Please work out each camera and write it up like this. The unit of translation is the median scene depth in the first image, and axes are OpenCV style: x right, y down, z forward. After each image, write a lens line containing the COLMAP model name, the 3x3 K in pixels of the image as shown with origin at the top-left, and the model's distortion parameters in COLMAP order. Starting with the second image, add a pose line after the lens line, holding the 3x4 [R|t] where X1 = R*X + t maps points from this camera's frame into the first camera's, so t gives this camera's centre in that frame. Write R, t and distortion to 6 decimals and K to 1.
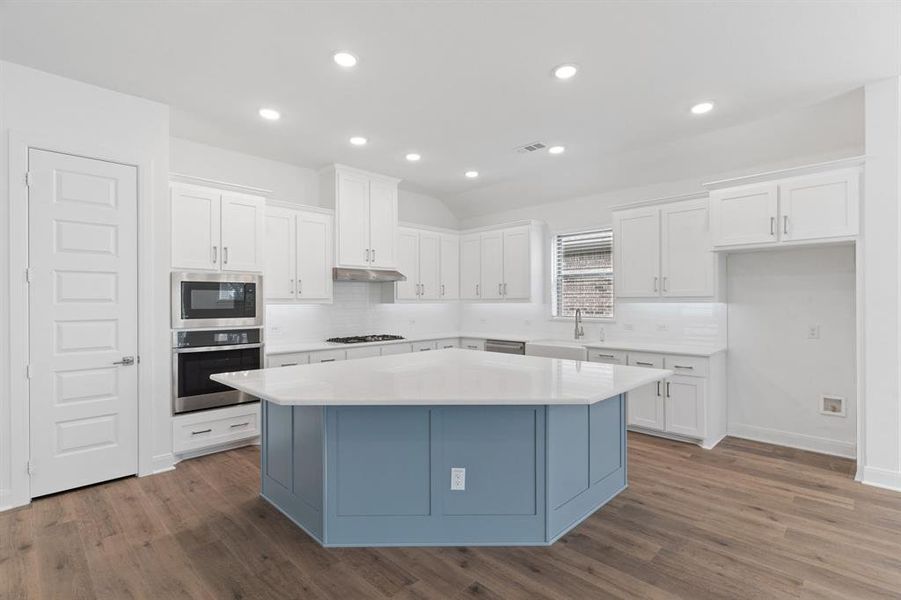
lens RADIAL K [[428.7, 0, 450.9], [0, 428.7, 298.3], [0, 0, 1]] dist [-0.000210, 0.000058]
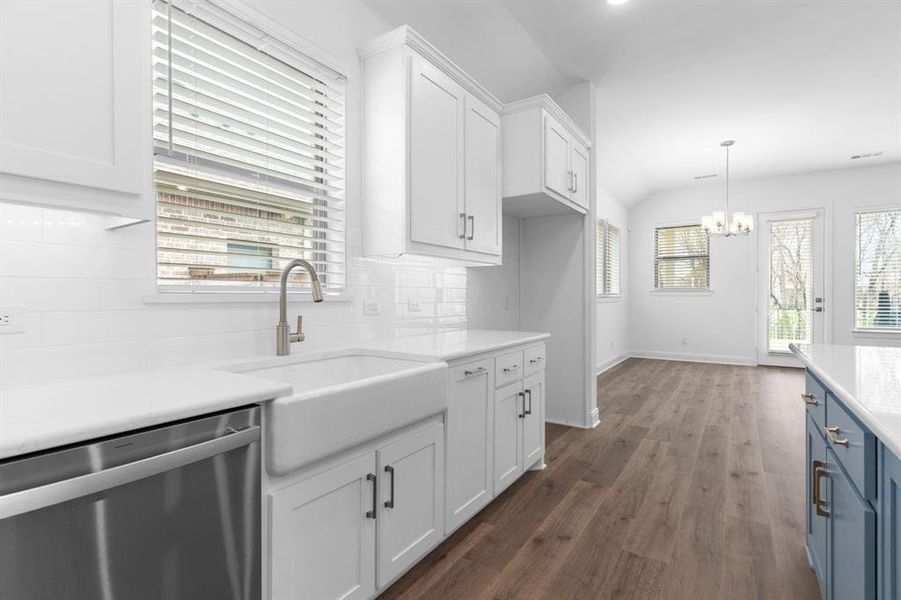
lens RADIAL K [[428.7, 0, 450.9], [0, 428.7, 298.3], [0, 0, 1]] dist [-0.000210, 0.000058]
pose [[-0.188086, -0.000681, 0.982152, -0.104885], [-0.004738, 0.999989, -0.000214, 0.096915], [-0.982141, -0.004694, -0.188087, 1.794352]]
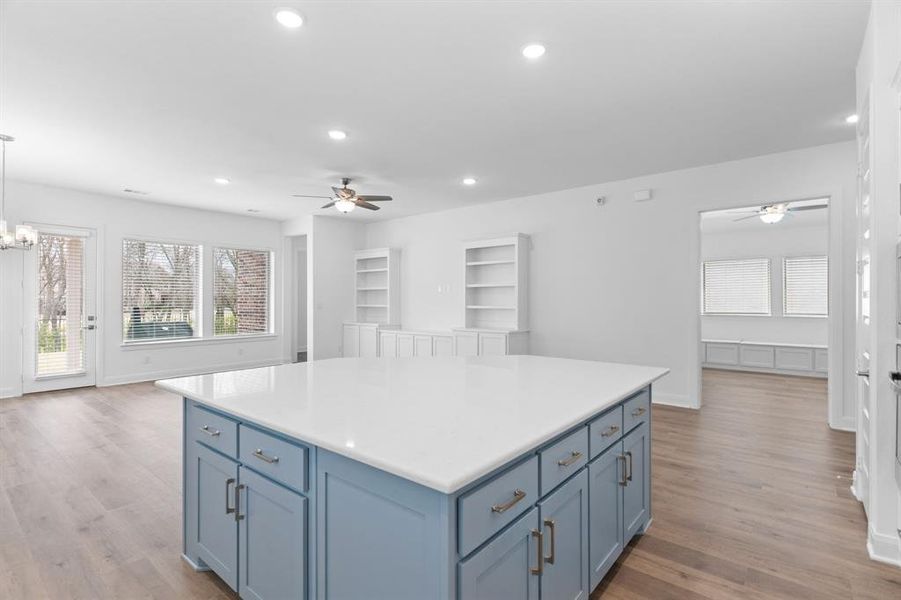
lens RADIAL K [[428.7, 0, 450.9], [0, 428.7, 298.3], [0, 0, 1]] dist [-0.000210, 0.000058]
pose [[-0.995353, 0.002815, -0.096249, 0.040263], [0.003909, 0.999930, -0.011181, 0.023534], [0.096210, -0.011505, -0.995295, 1.950344]]
